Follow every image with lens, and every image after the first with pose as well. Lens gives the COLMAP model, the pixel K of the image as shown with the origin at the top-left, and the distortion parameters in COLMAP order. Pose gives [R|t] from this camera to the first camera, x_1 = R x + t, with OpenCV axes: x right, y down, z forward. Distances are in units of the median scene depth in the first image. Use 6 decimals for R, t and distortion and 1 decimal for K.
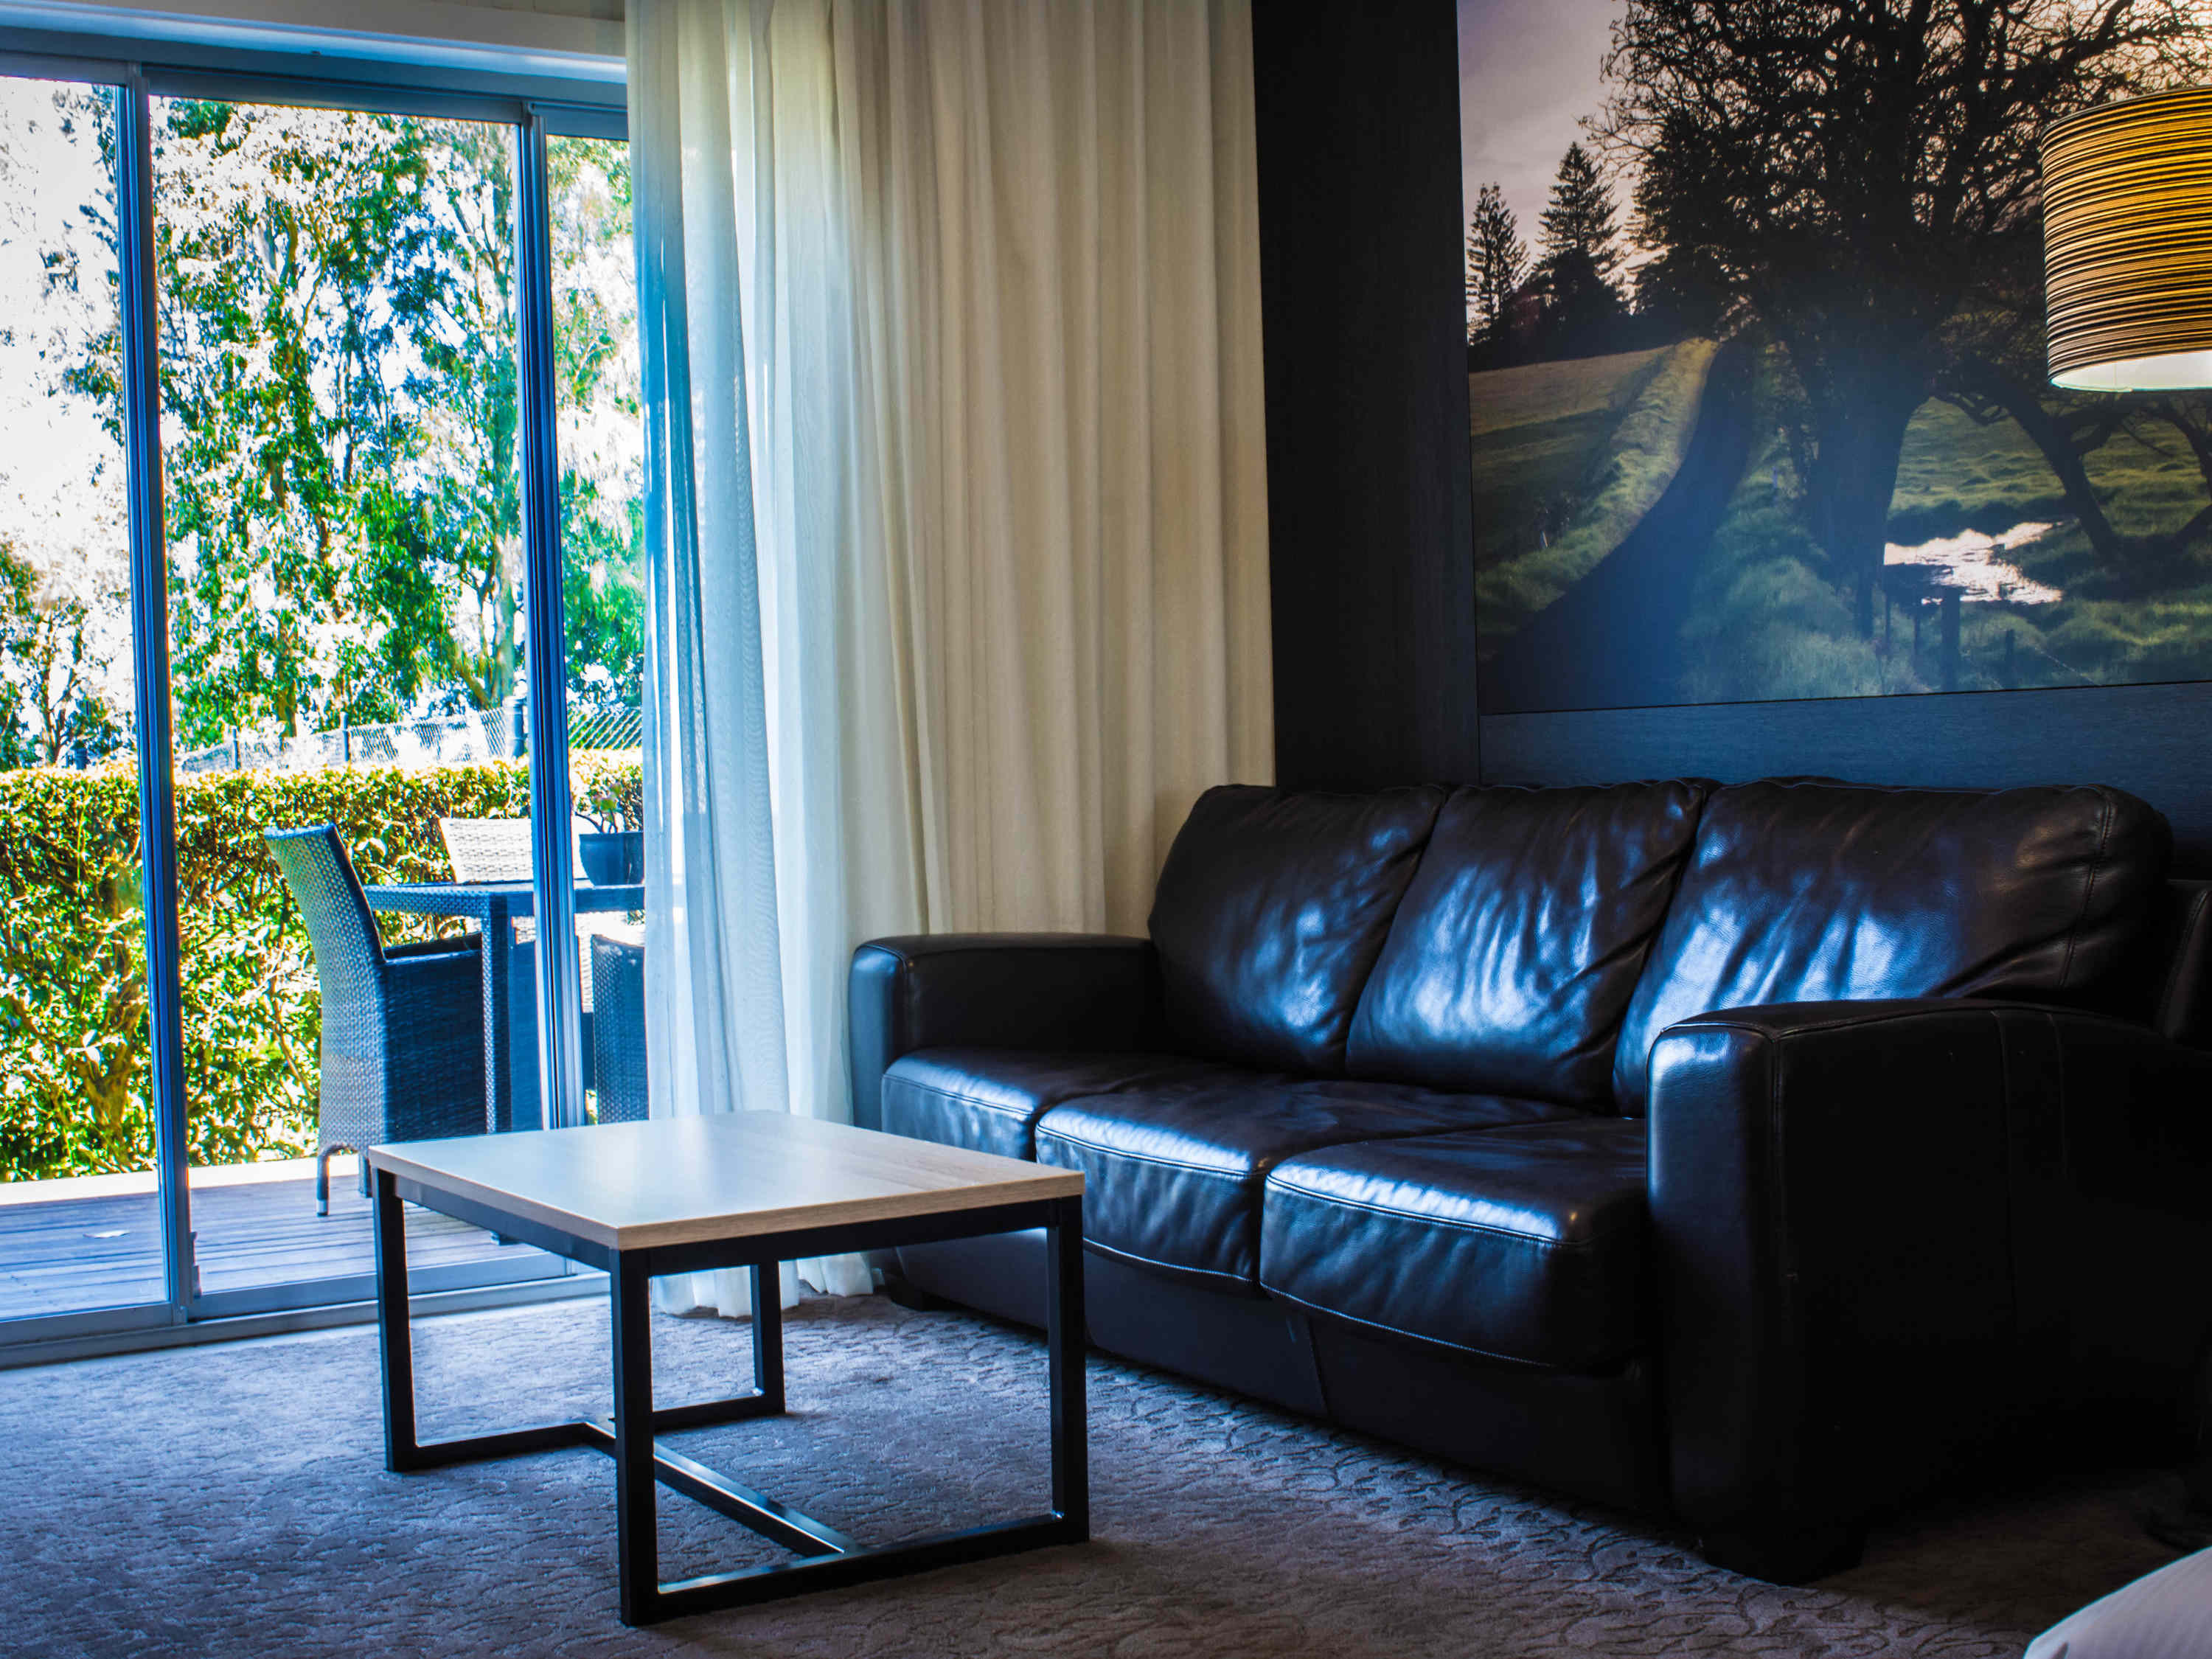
lens RADIAL K [[2843.0, 0, 1106.0], [0, 2843.0, 829.5], [0, 0, 1]] dist [-0.083352, 0.023913]
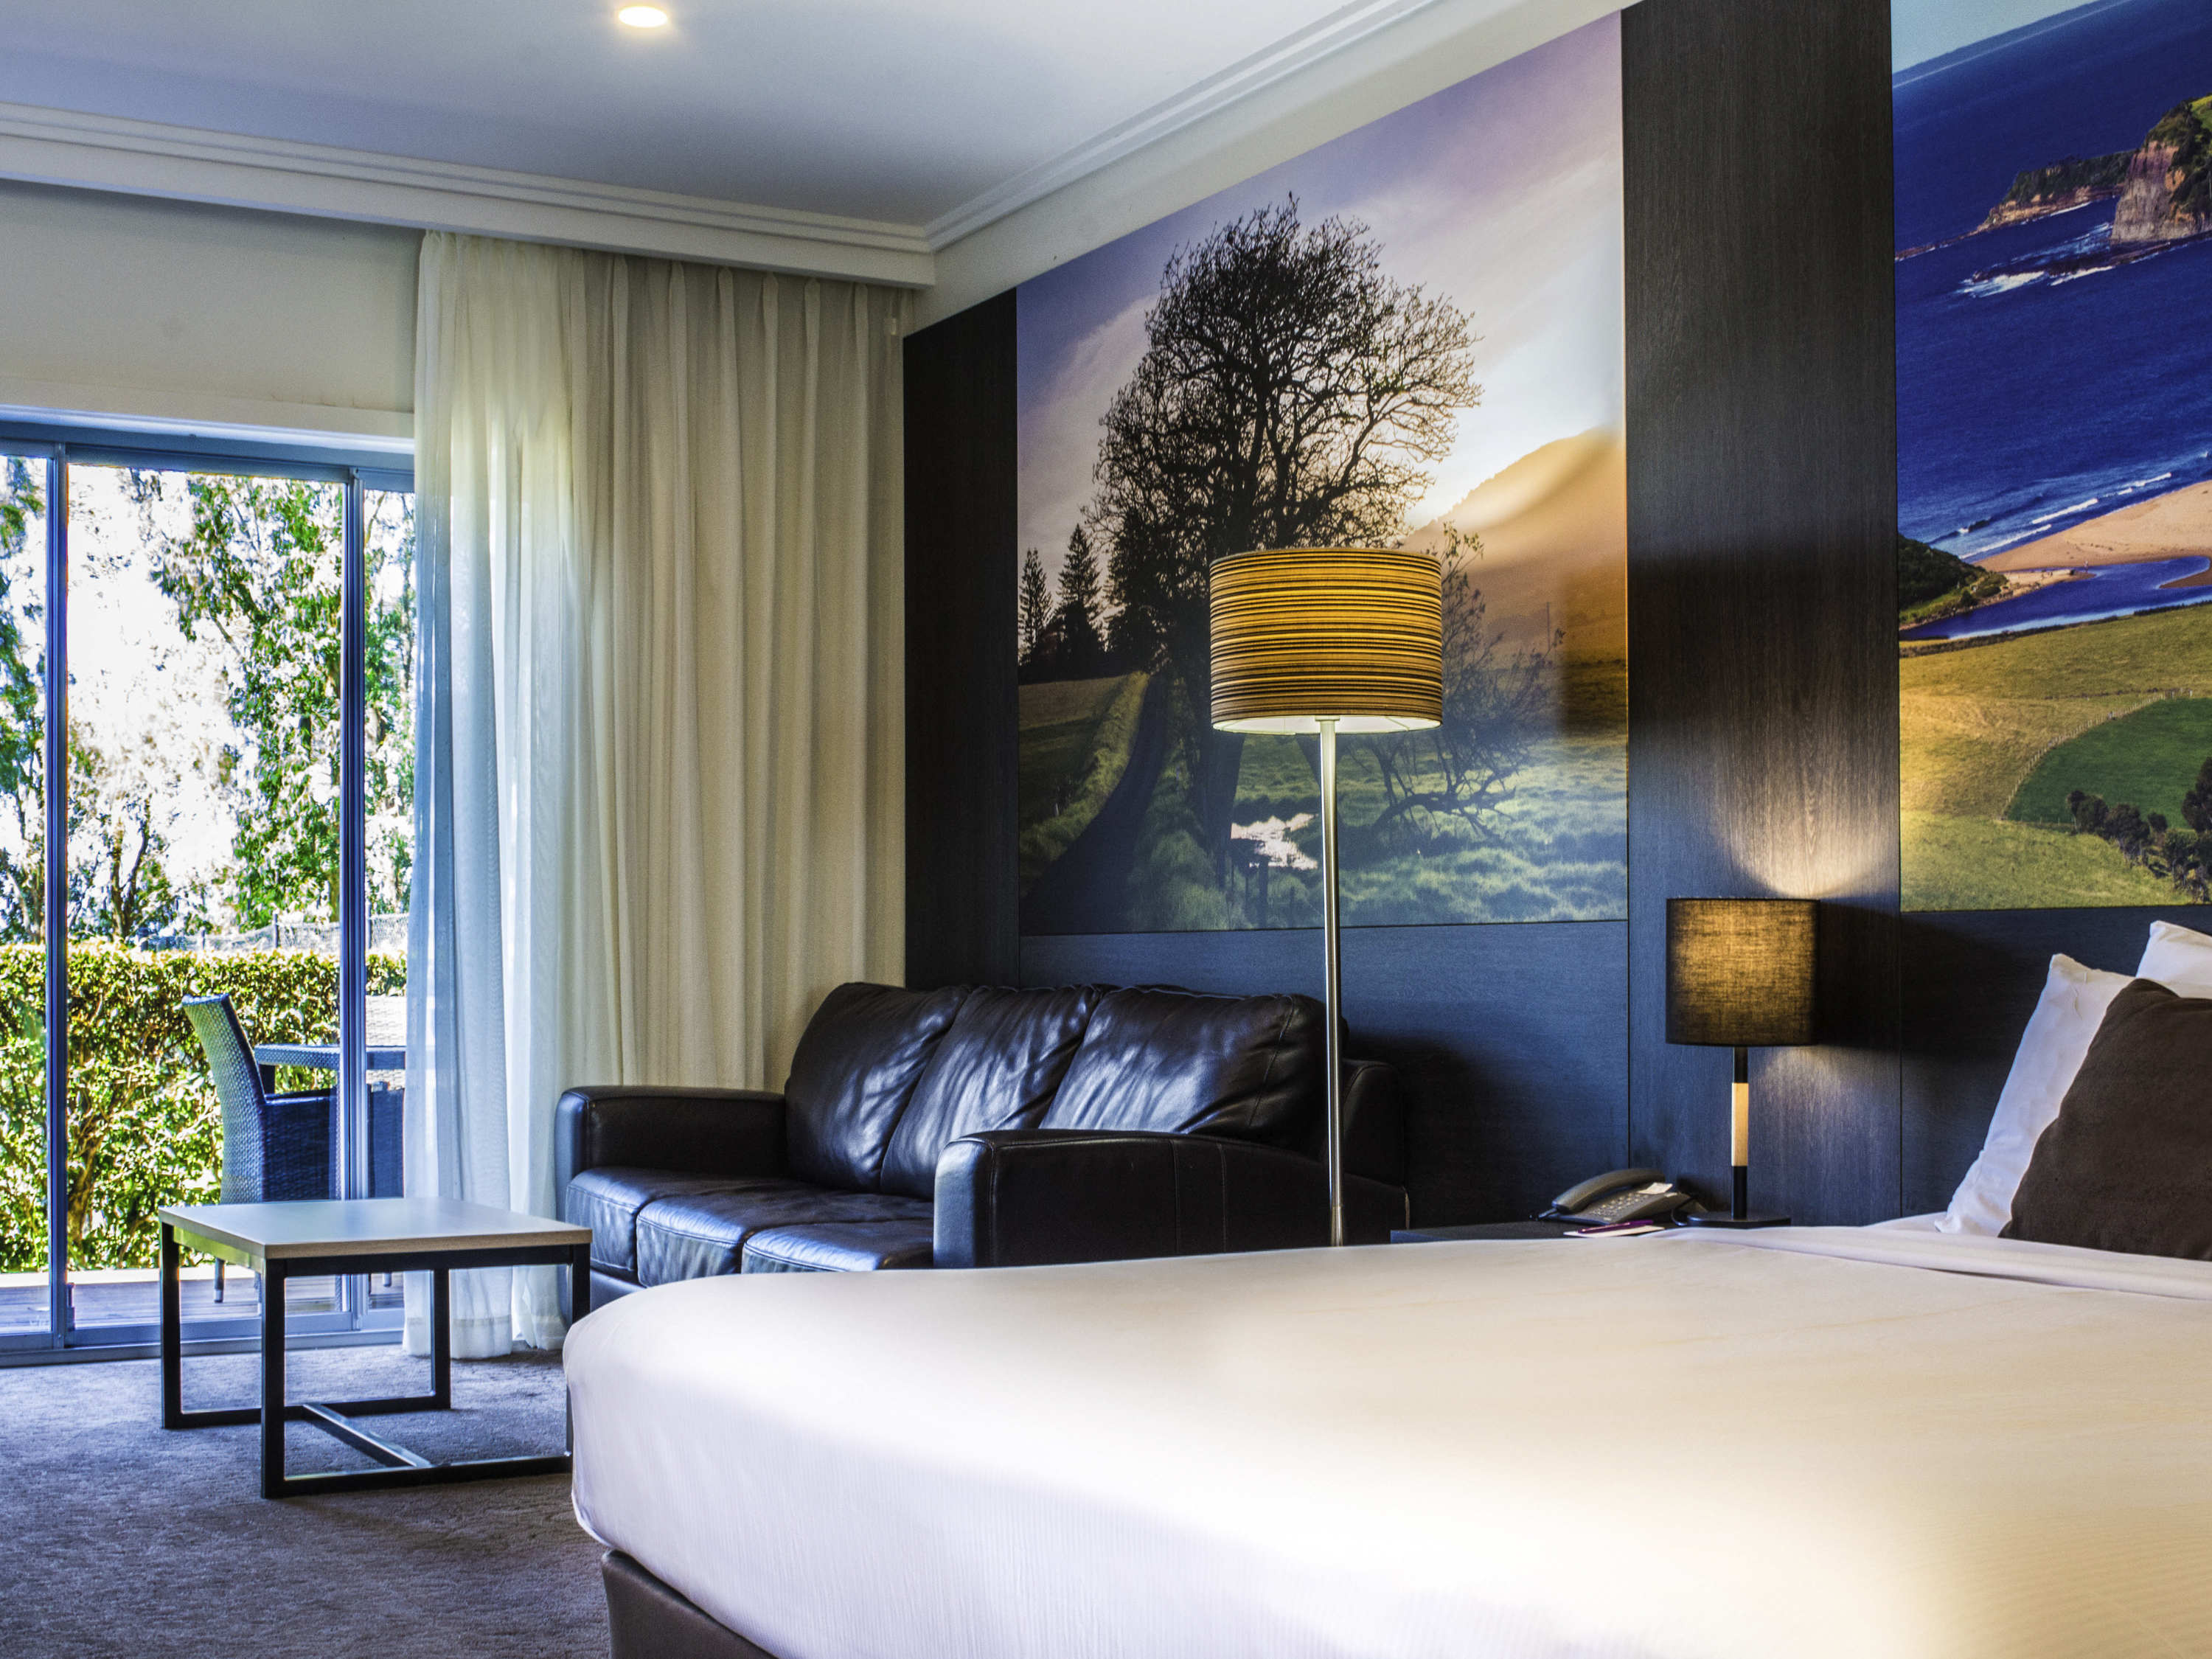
lens RADIAL K [[2776.7, 0, 1106.1], [0, 2776.7, 942.6], [0, 0, 1]] dist [-0.088731, 0.006944]
pose [[0.999421, 0.027504, -0.020048, 0.219536], [-0.028142, 0.999082, -0.032292, 0.005342], [0.019141, 0.032837, 0.999277, -0.363190]]
